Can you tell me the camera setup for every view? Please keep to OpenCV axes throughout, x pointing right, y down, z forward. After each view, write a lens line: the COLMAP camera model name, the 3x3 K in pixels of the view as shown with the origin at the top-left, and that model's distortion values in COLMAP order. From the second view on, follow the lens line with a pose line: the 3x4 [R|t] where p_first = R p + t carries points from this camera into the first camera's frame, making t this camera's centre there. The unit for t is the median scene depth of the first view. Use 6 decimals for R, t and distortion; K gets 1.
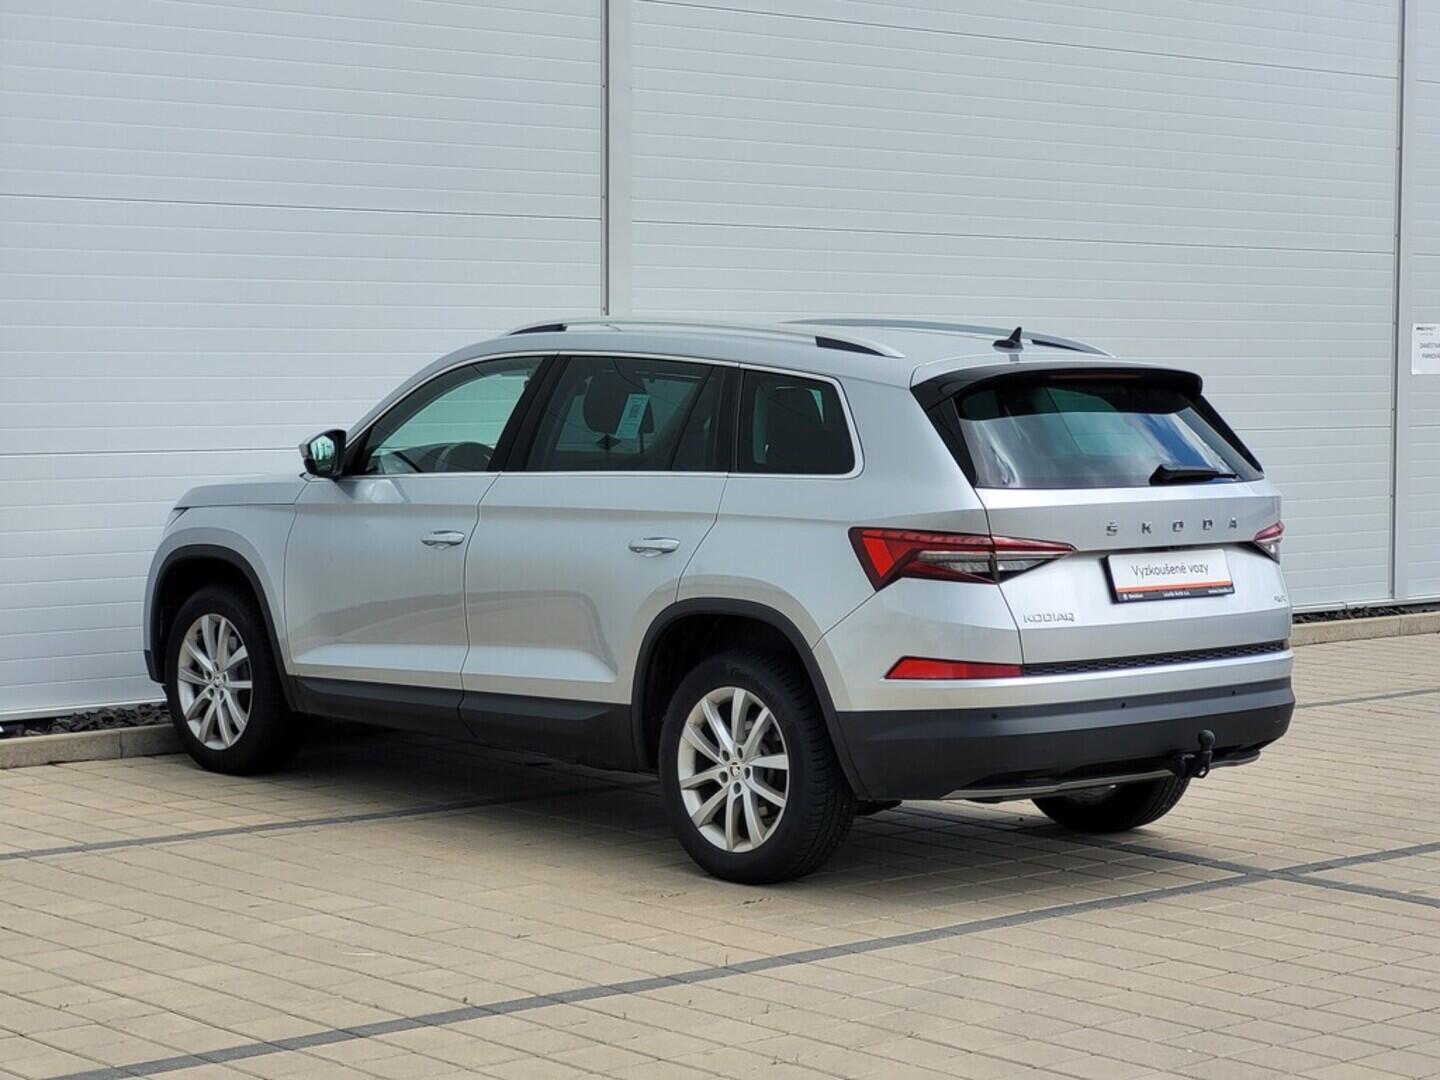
lens RADIAL K [[3145.7, 0, 720.0], [0, 3145.7, 540.0], [0, 0, 1]] dist [0.063501, 3.150458]
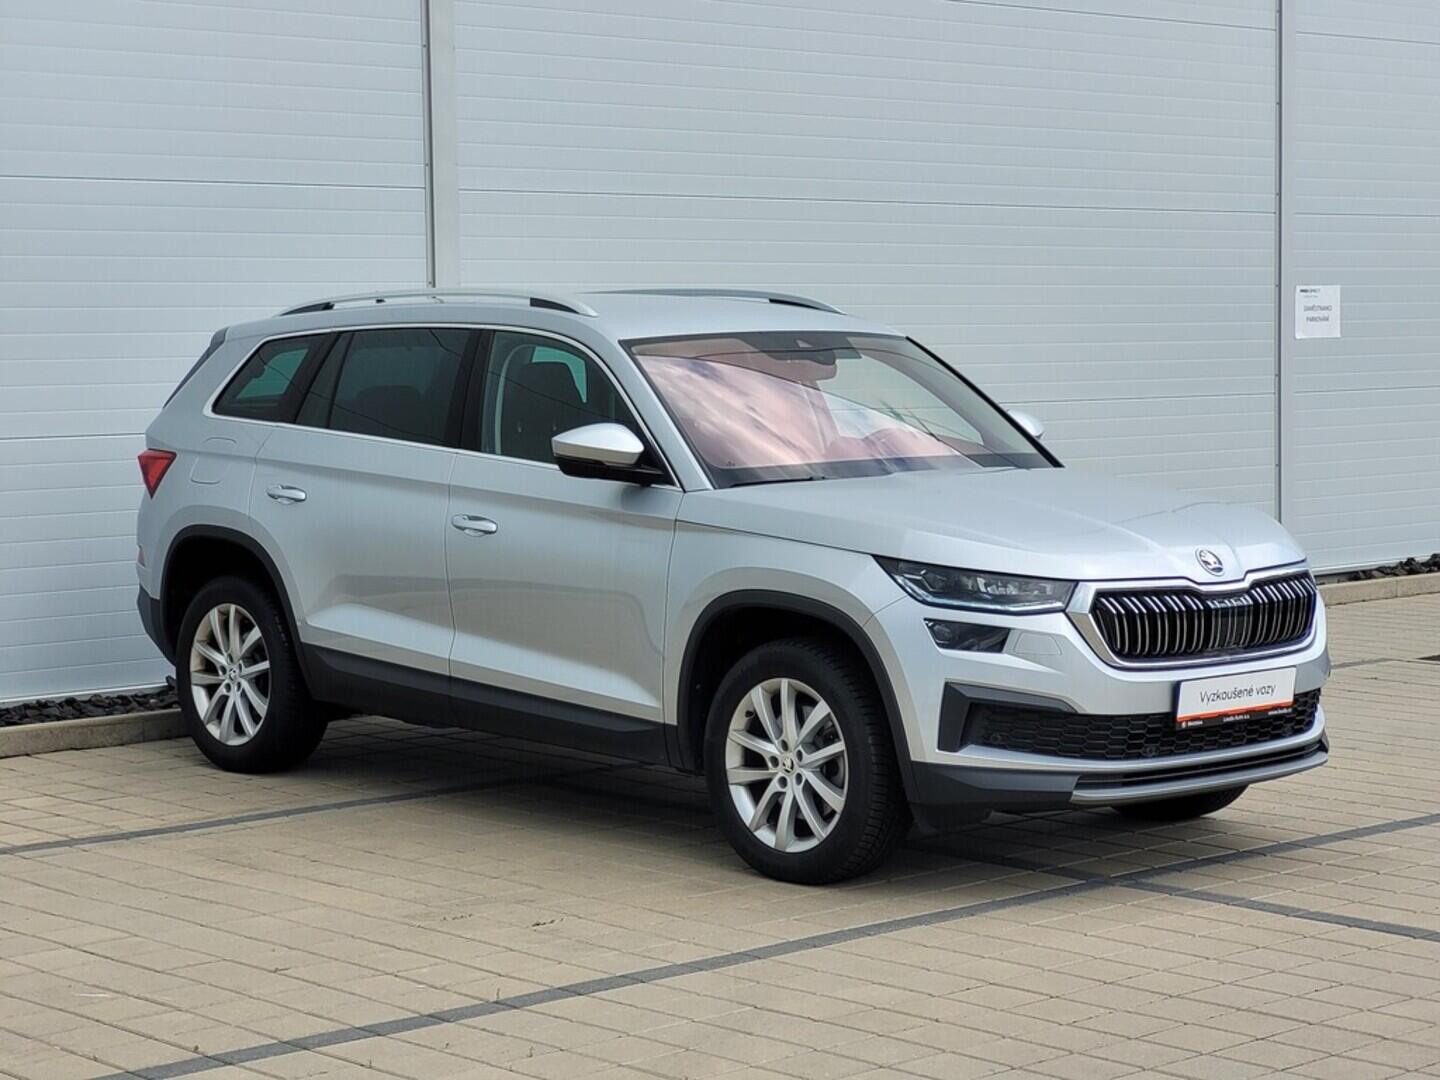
lens RADIAL K [[3135.8, 0, 638.2], [0, 3135.8, 534.2], [0, 0, 1]] dist [0.019443, 3.209528]
pose [[0.999832, -0.017946, -0.003647, 0.046931], [0.017961, 0.999830, 0.004206, -0.001467], [0.003571, -0.004271, 0.999985, 0.098848]]
